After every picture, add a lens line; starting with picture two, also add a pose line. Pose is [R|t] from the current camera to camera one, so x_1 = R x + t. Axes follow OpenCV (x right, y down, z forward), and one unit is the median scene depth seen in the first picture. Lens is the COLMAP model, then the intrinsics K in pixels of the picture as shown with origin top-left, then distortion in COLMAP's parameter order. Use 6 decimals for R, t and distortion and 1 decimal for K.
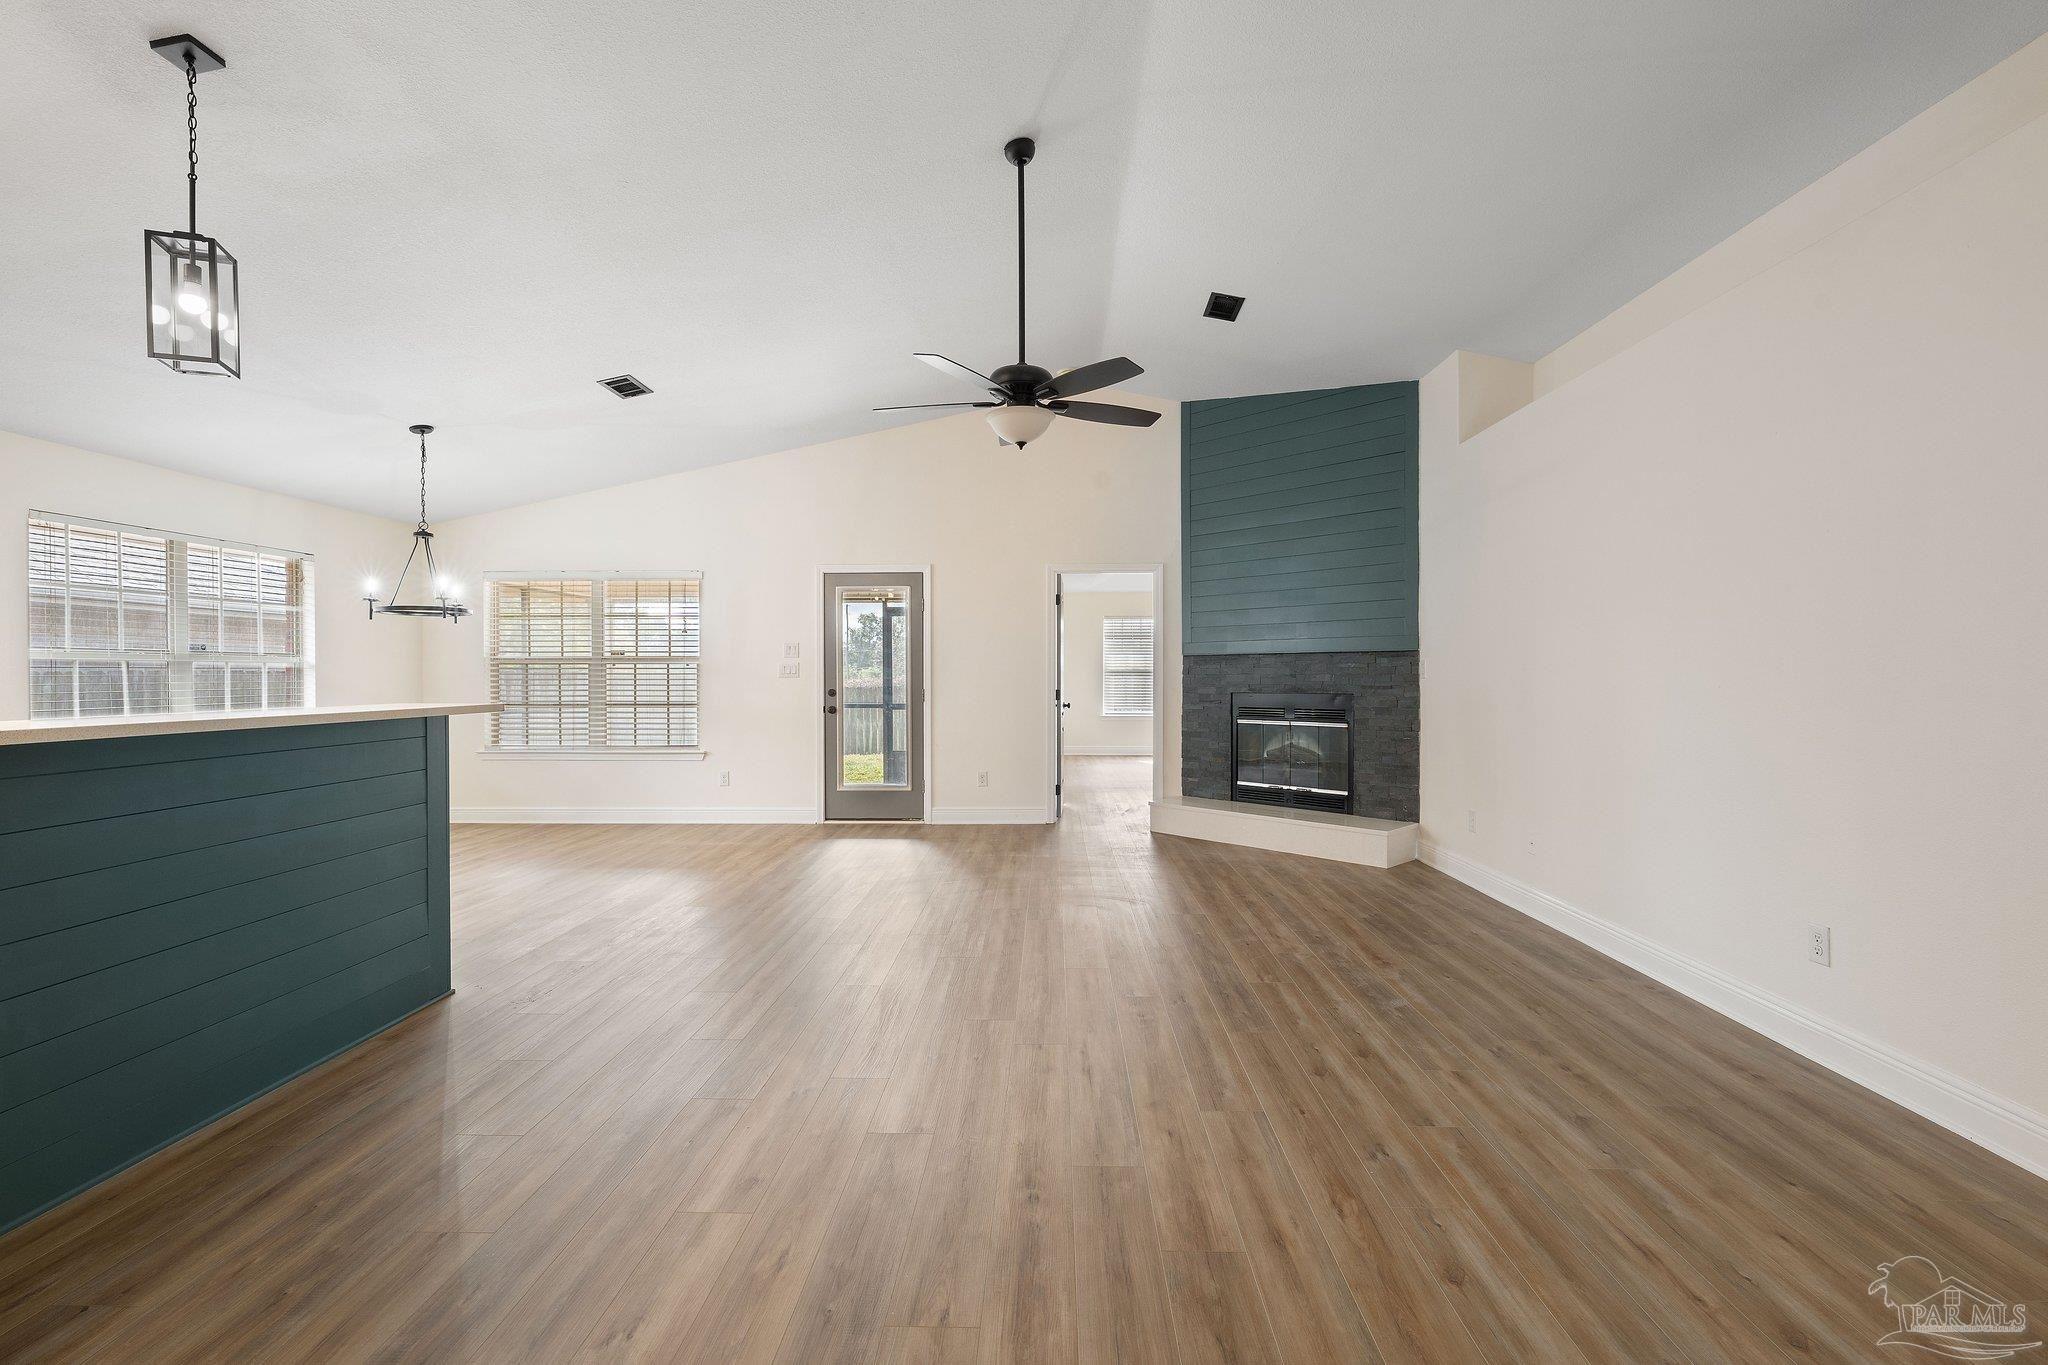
lens RADIAL K [[906.9, 0, 1030.3], [0, 906.9, 676.2], [0, 0, 1]] dist [0.008119, 0.000331]
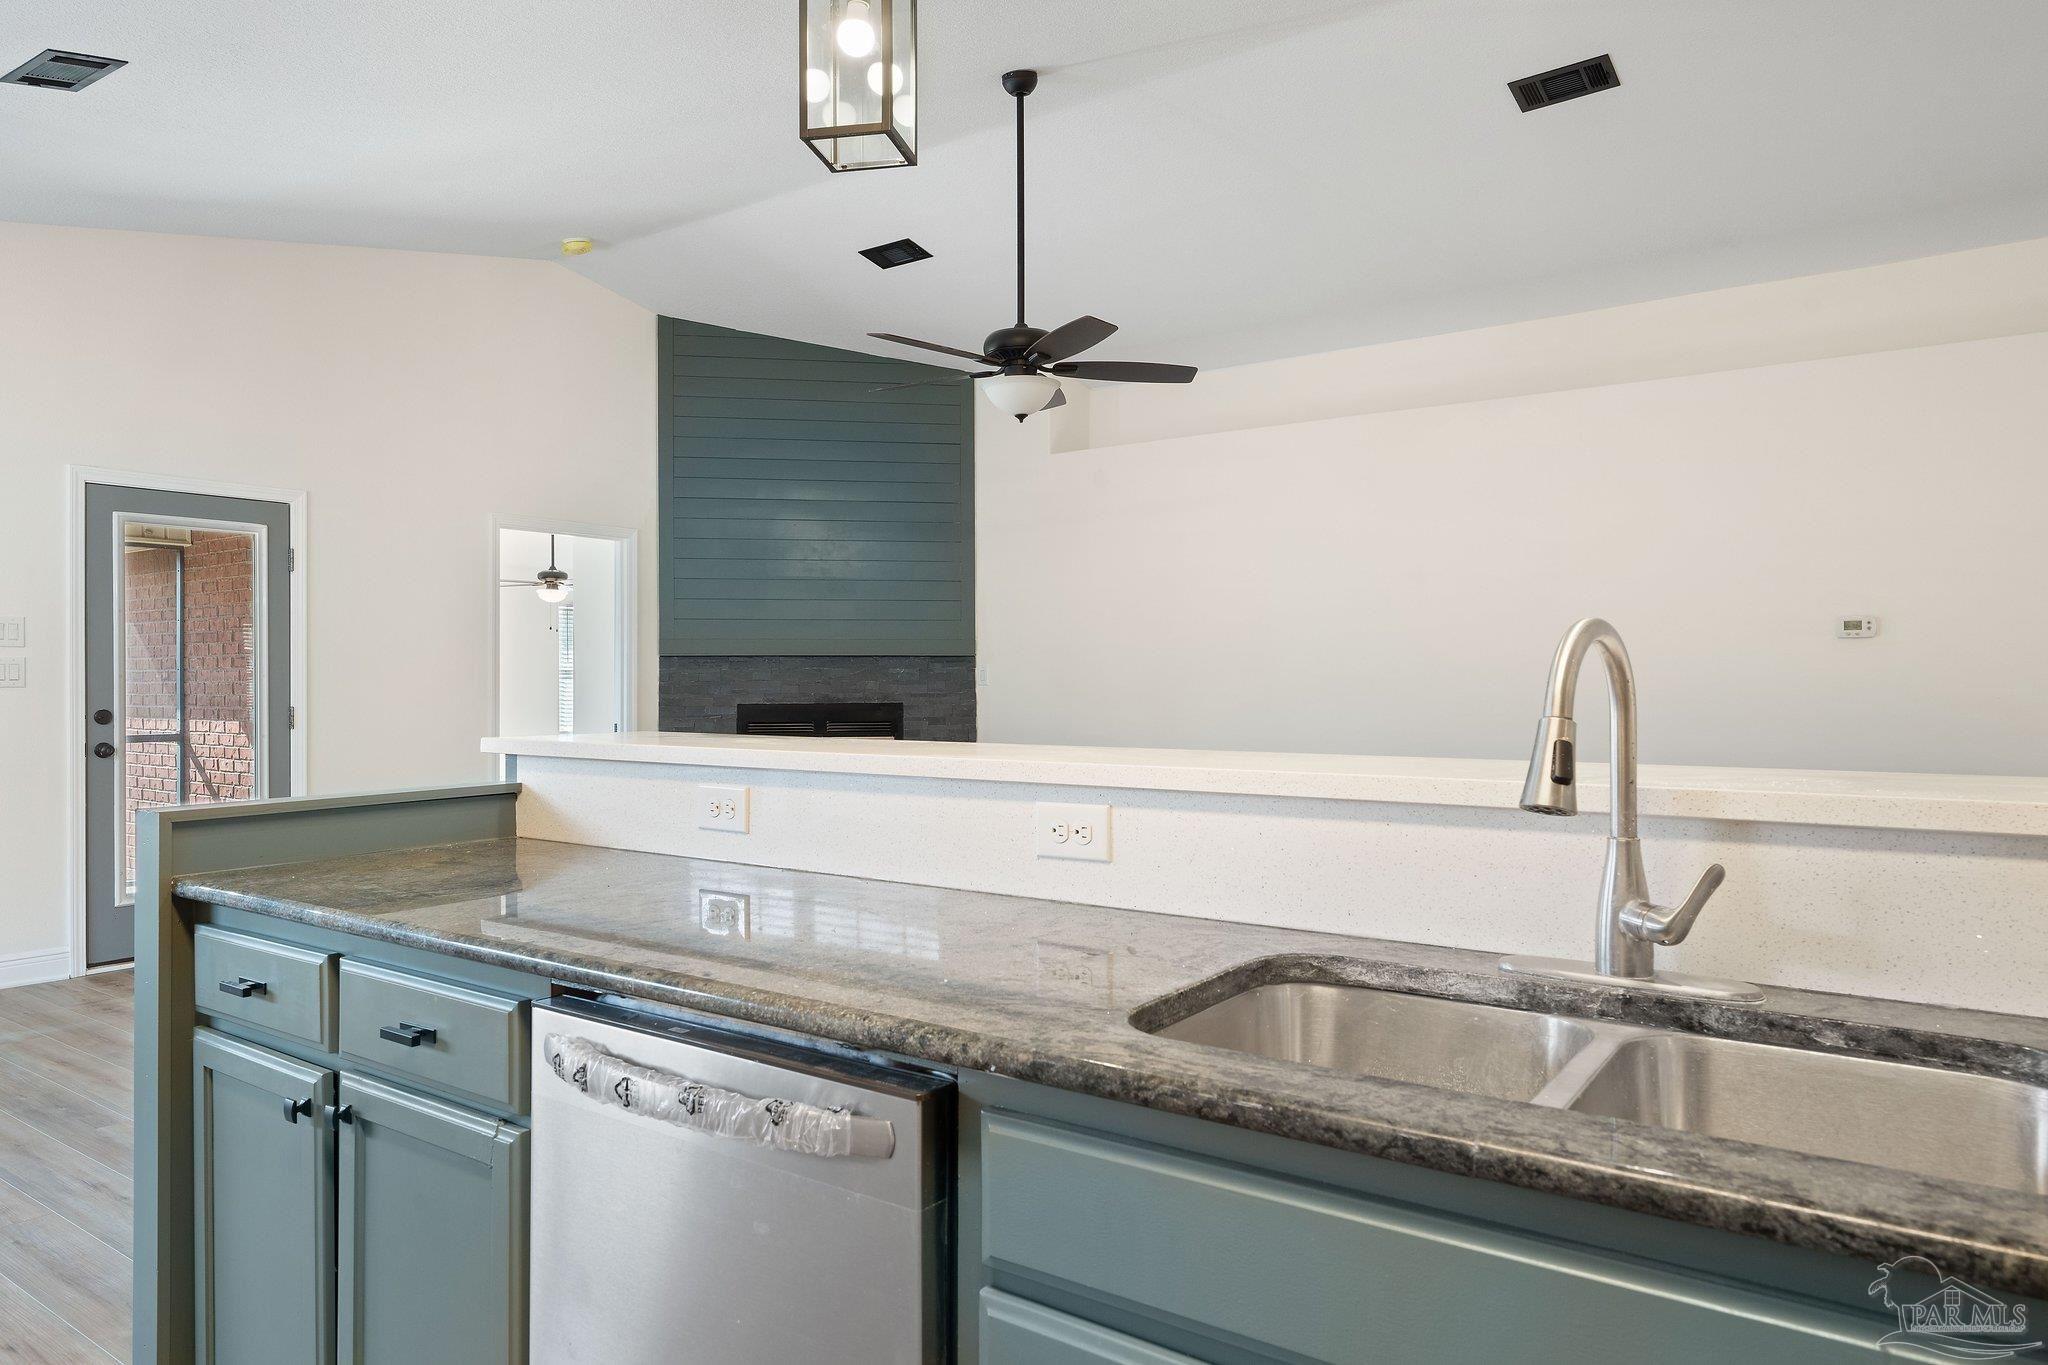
lens RADIAL K [[1285.6, 0, 1027.7], [0, 1285.6, 677.0], [0, 0, 1]] dist [0.004297, -0.000342]
pose [[0.558415, 0.002446, 0.829558, -0.659402], [0.001825, 0.999990, -0.004177, -0.000689], [-0.829560, 0.003846, 0.558405, 0.196669]]
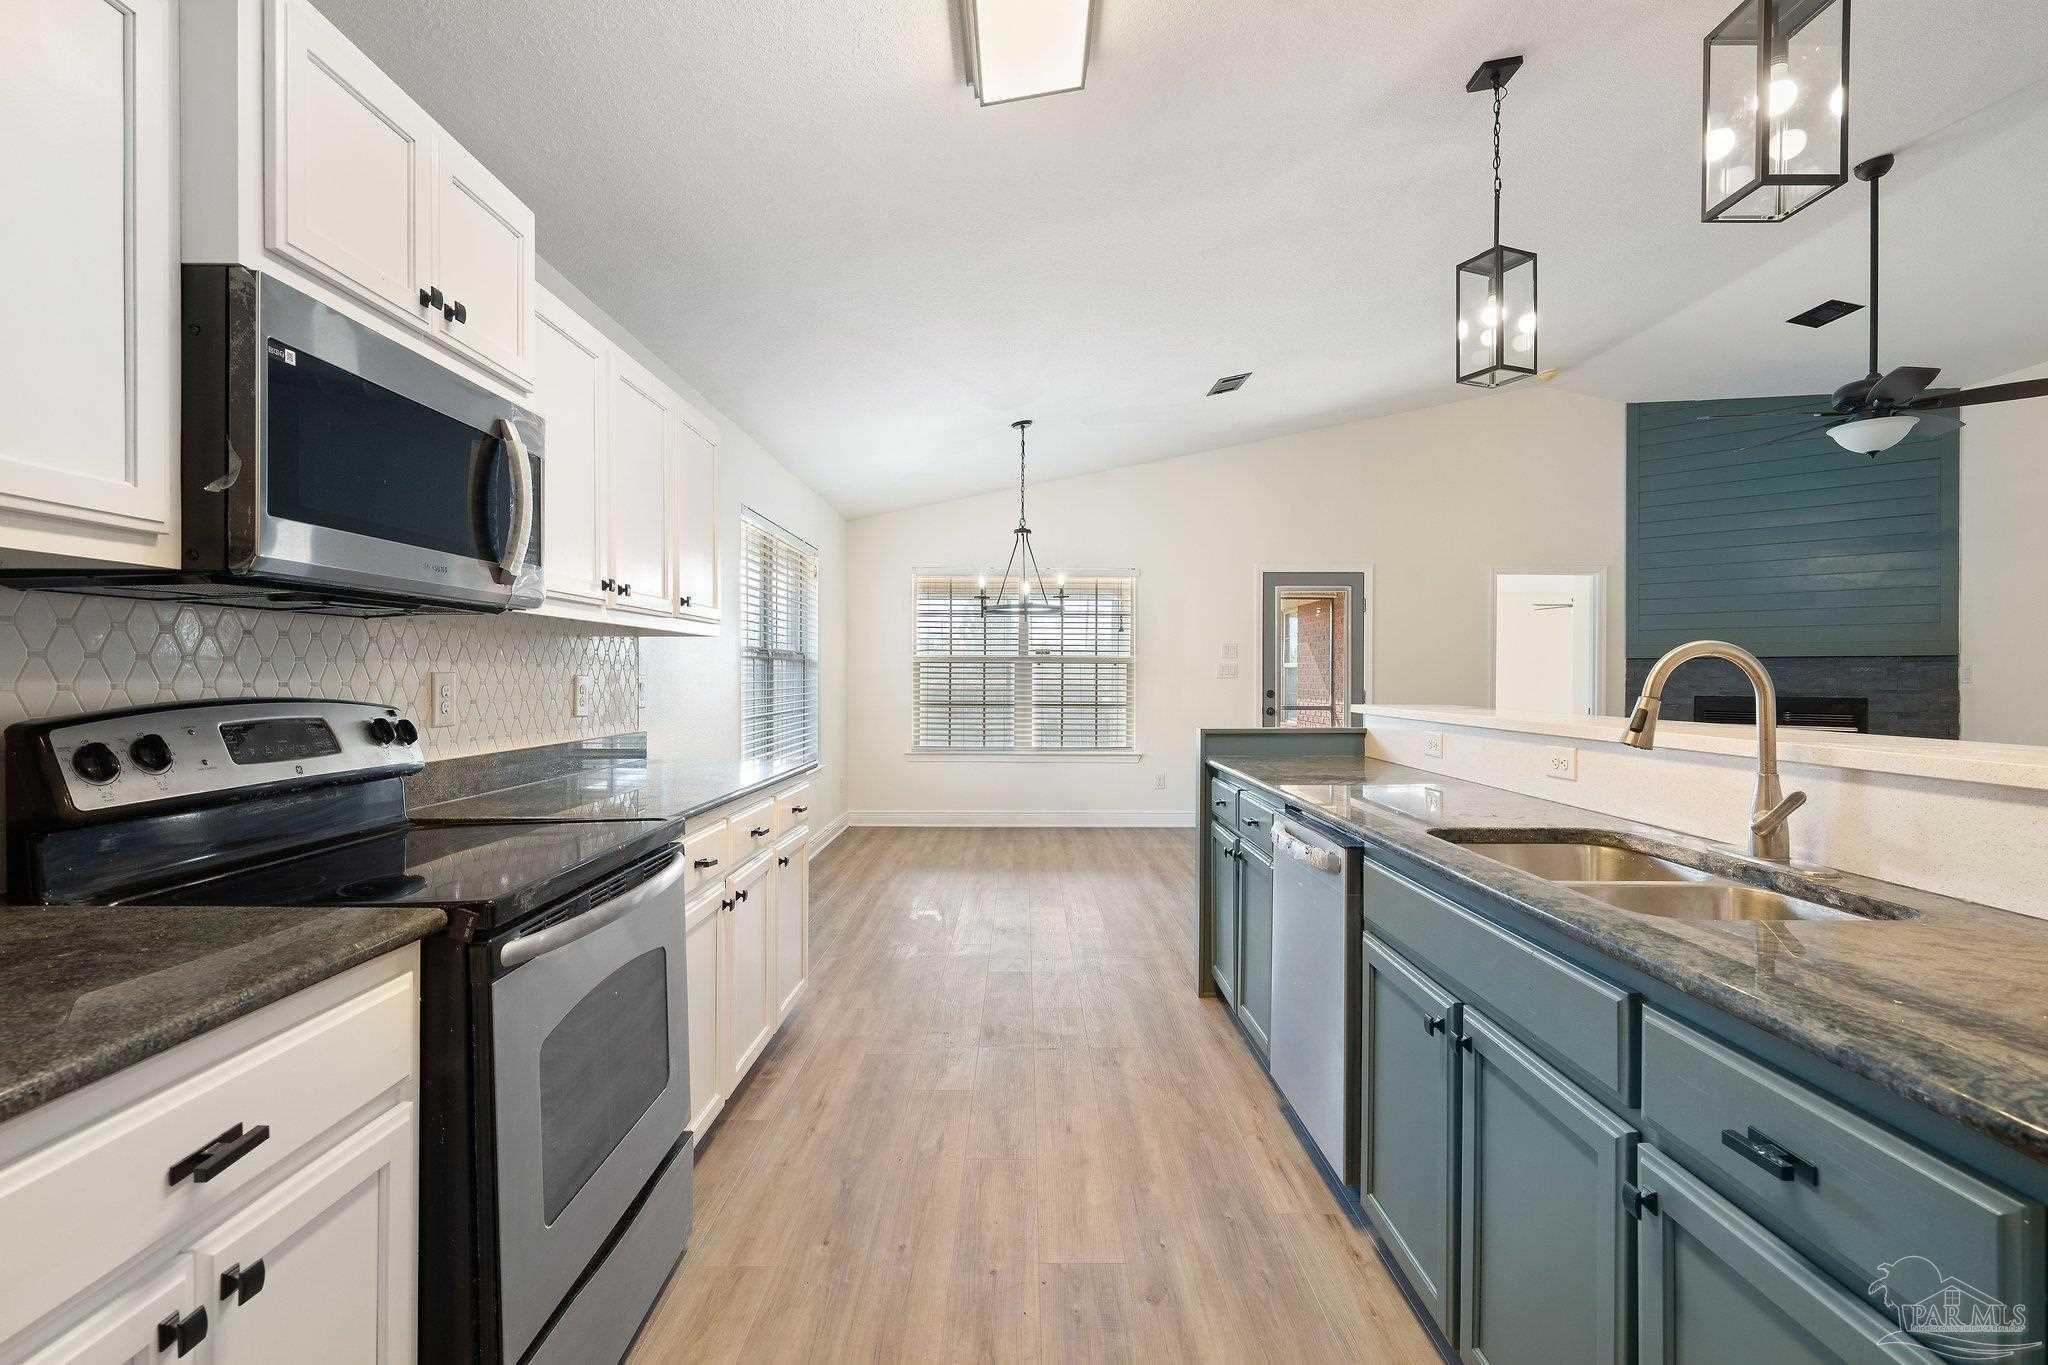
lens RADIAL K [[945.8, 0, 1030.4], [0, 945.8, 677.3], [0, 0, 1]] dist [-0.000830, -0.000251]
pose [[0.999507, 0.005478, 0.030902, -0.633324], [-0.005527, 0.999984, 0.001487, -0.000126], [-0.030894, -0.001657, 0.999521, -0.019946]]
